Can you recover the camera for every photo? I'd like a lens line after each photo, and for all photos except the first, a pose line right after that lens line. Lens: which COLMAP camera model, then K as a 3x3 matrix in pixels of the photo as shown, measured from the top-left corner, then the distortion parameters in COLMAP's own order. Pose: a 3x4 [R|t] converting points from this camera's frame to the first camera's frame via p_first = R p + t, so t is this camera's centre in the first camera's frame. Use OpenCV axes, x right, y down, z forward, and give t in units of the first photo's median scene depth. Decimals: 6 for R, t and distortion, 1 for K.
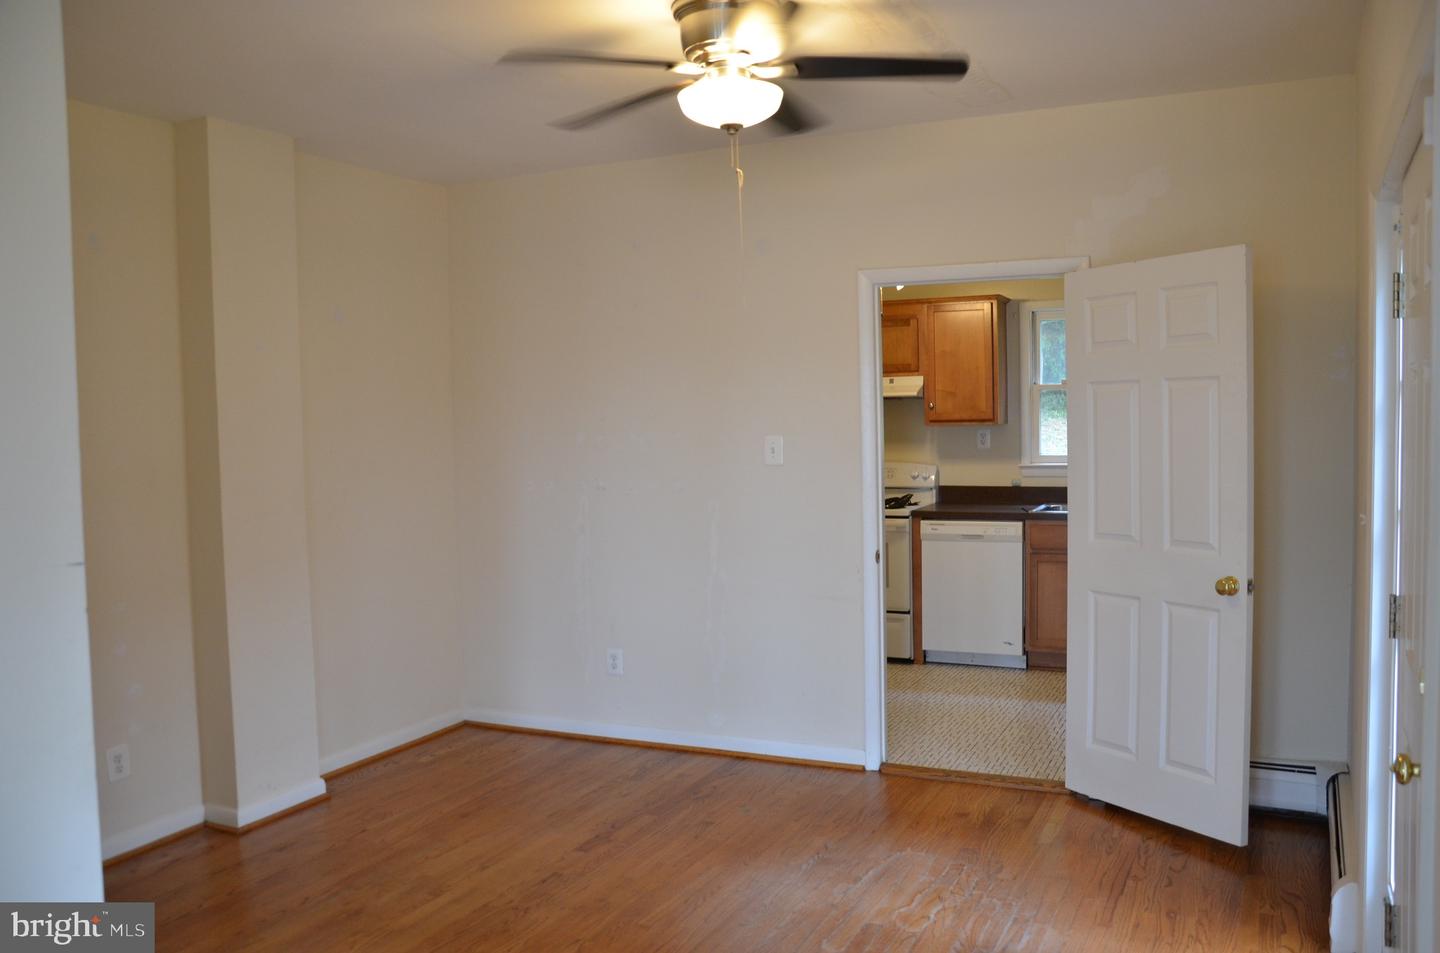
lens RADIAL K [[1148.7, 0, 723.5], [0, 1148.7, 477.6], [0, 0, 1]] dist [-0.142506, 0.118041]
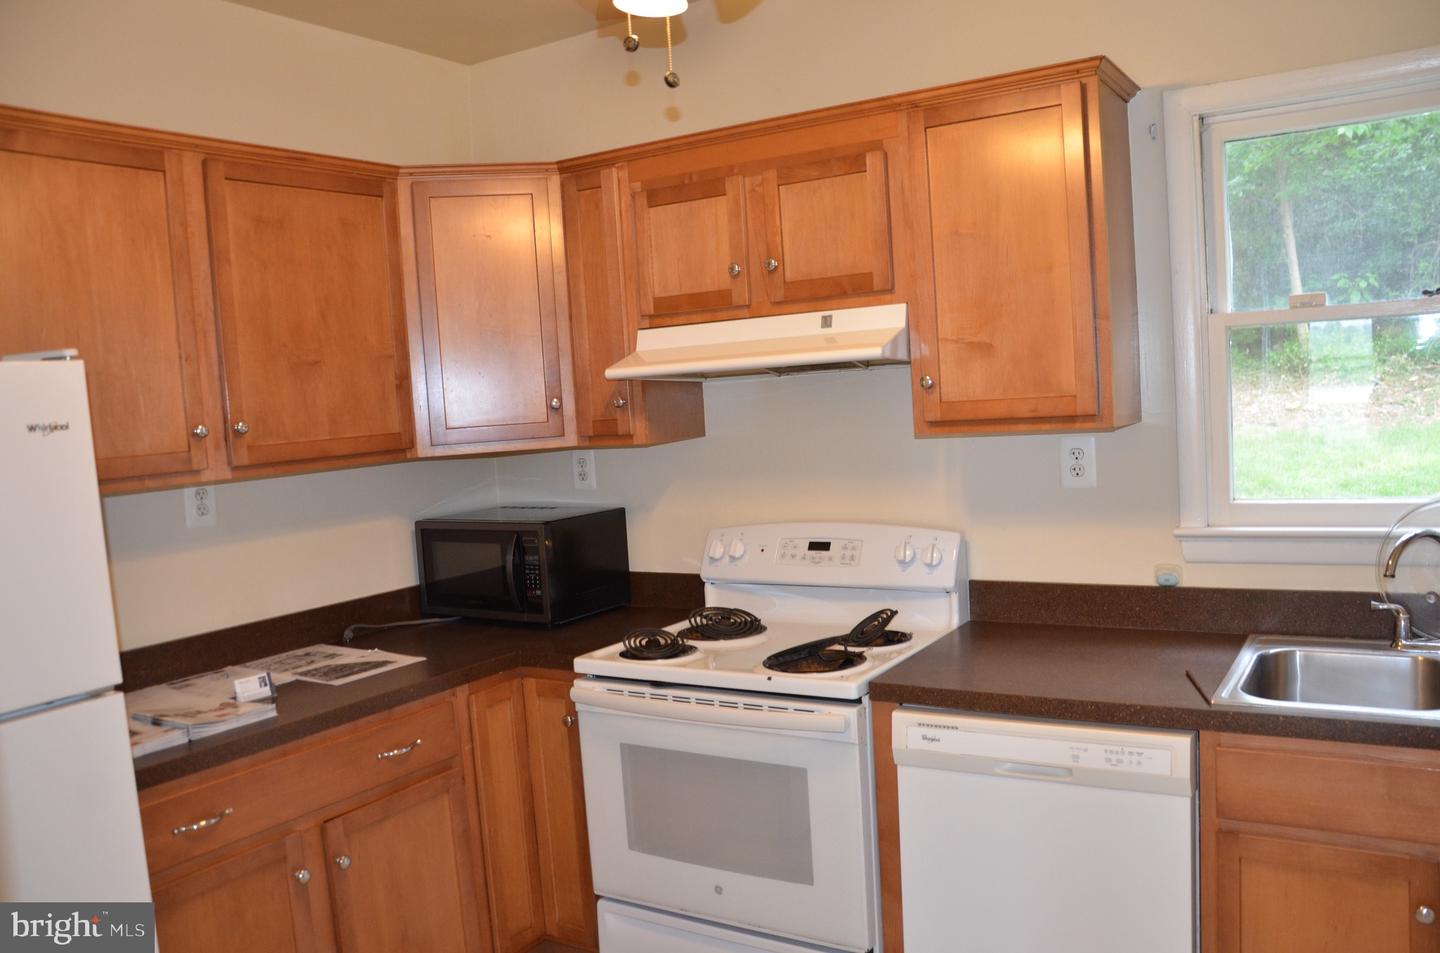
lens RADIAL K [[1148.7, 0, 729.9], [0, 1148.7, 489.3], [0, 0, 1]] dist [-0.142506, 0.118041]
pose [[0.993491, -0.031733, -0.109398, 0.156710], [0.035086, 0.998967, 0.028863, -0.041136], [0.108369, -0.032514, 0.993579, 0.622138]]
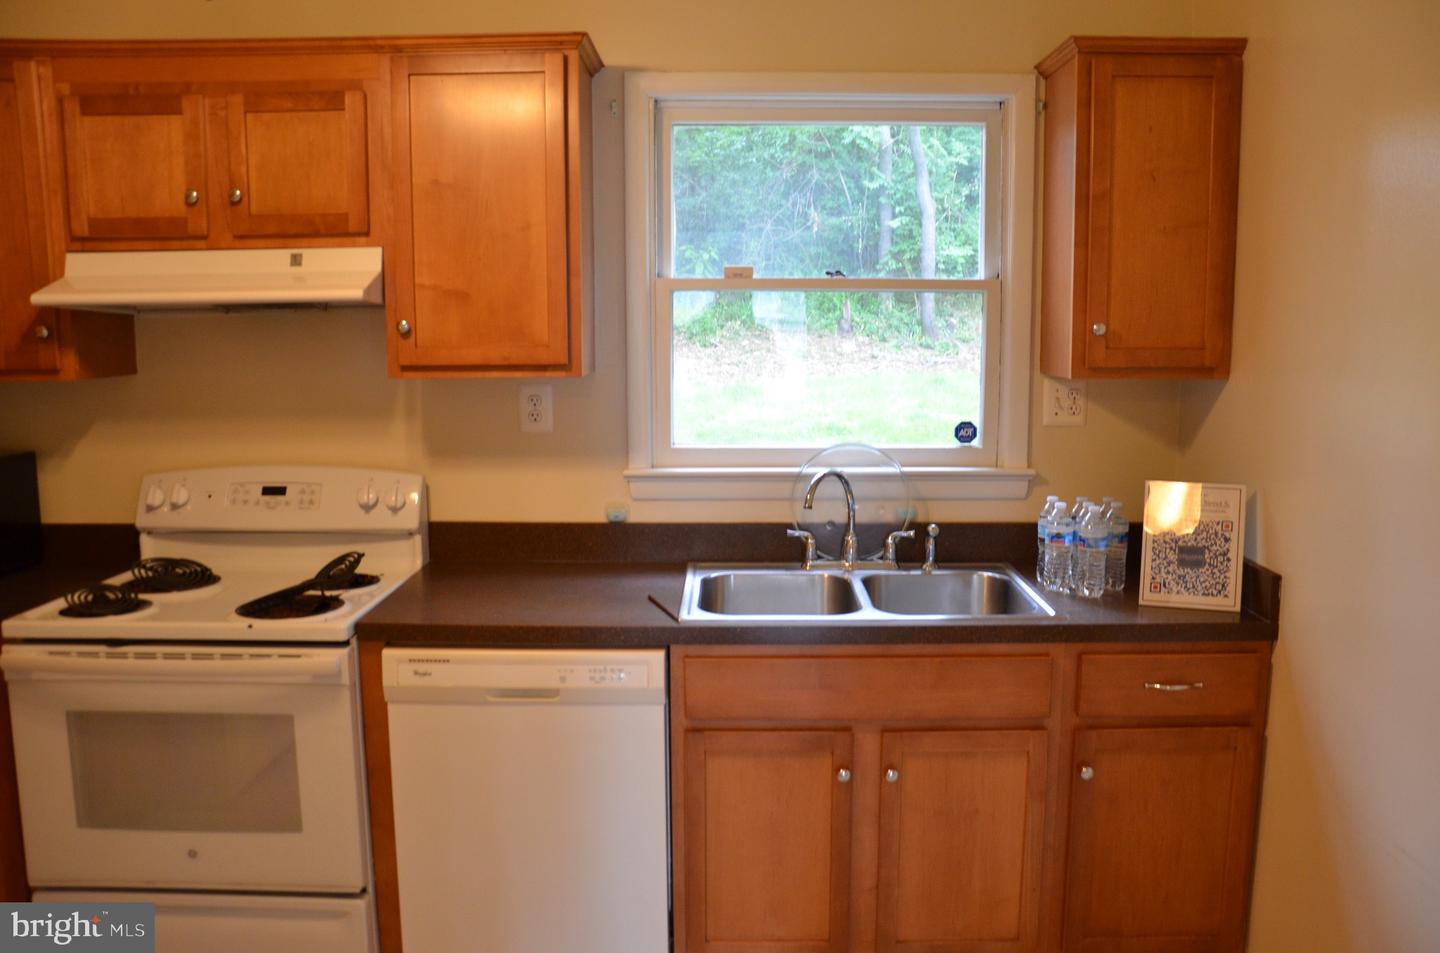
lens RADIAL K [[1148.7, 0, 722.4], [0, 1148.7, 490.7], [0, 0, 1]] dist [-0.142506, 0.118041]
pose [[0.905021, -0.041769, 0.423310, 0.115874], [0.005602, 0.996251, 0.086326, -0.040829], [-0.425329, -0.075756, 0.901863, 0.612600]]
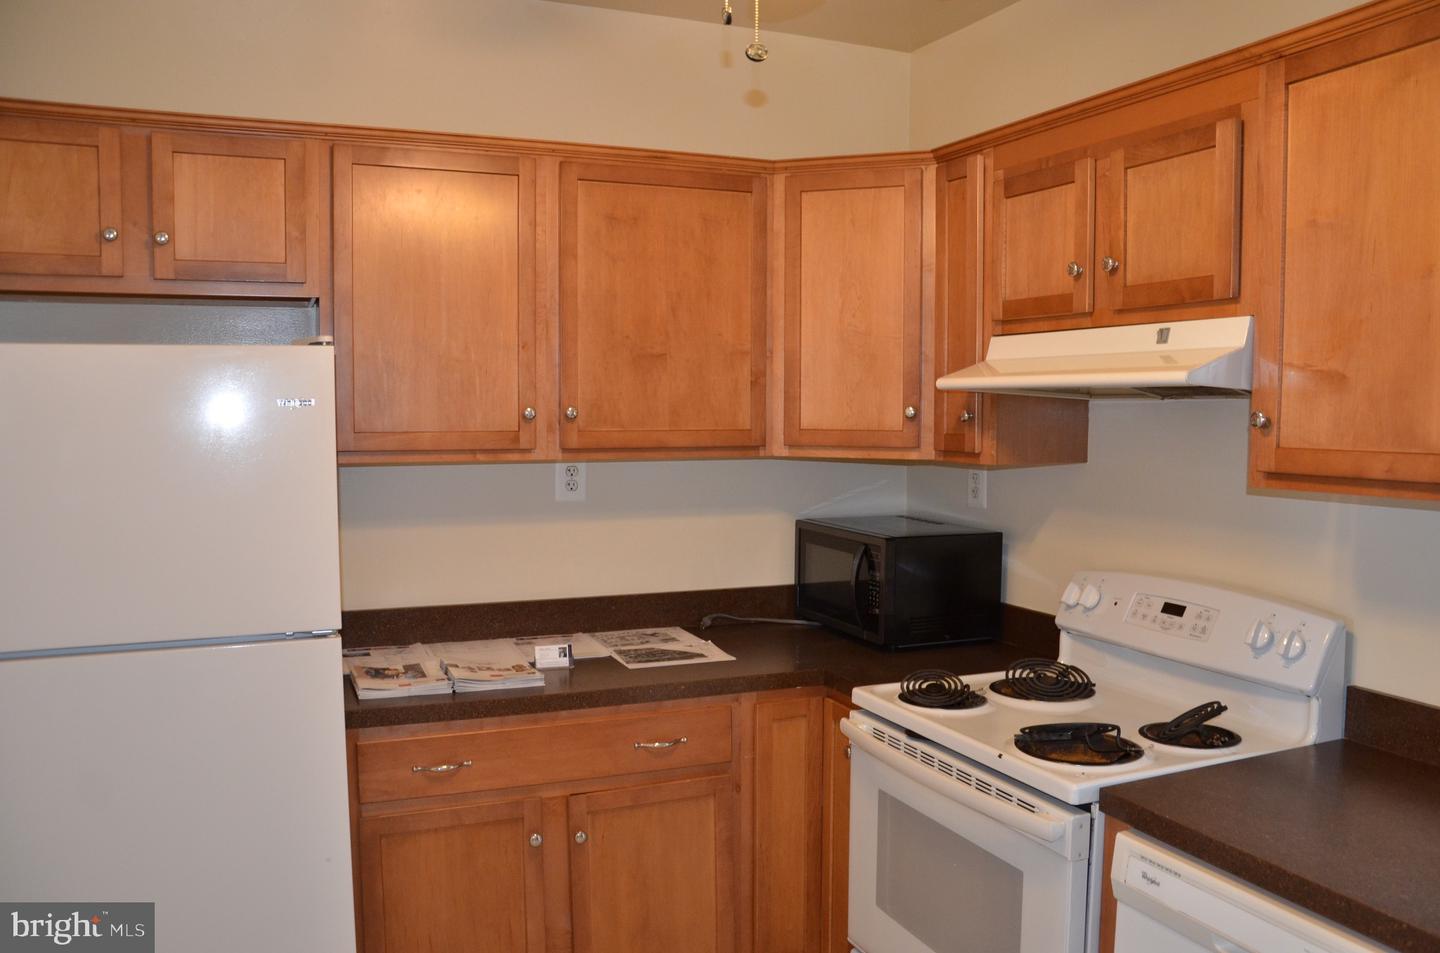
lens RADIAL K [[1148.7, 0, 726.2], [0, 1148.7, 488.3], [0, 0, 1]] dist [-0.142506, 0.118041]
pose [[0.762360, 0.070832, -0.643265, 0.258527], [-0.058405, 0.997466, 0.040616, -0.049479], [0.644512, 0.006605, 0.764566, 0.700745]]
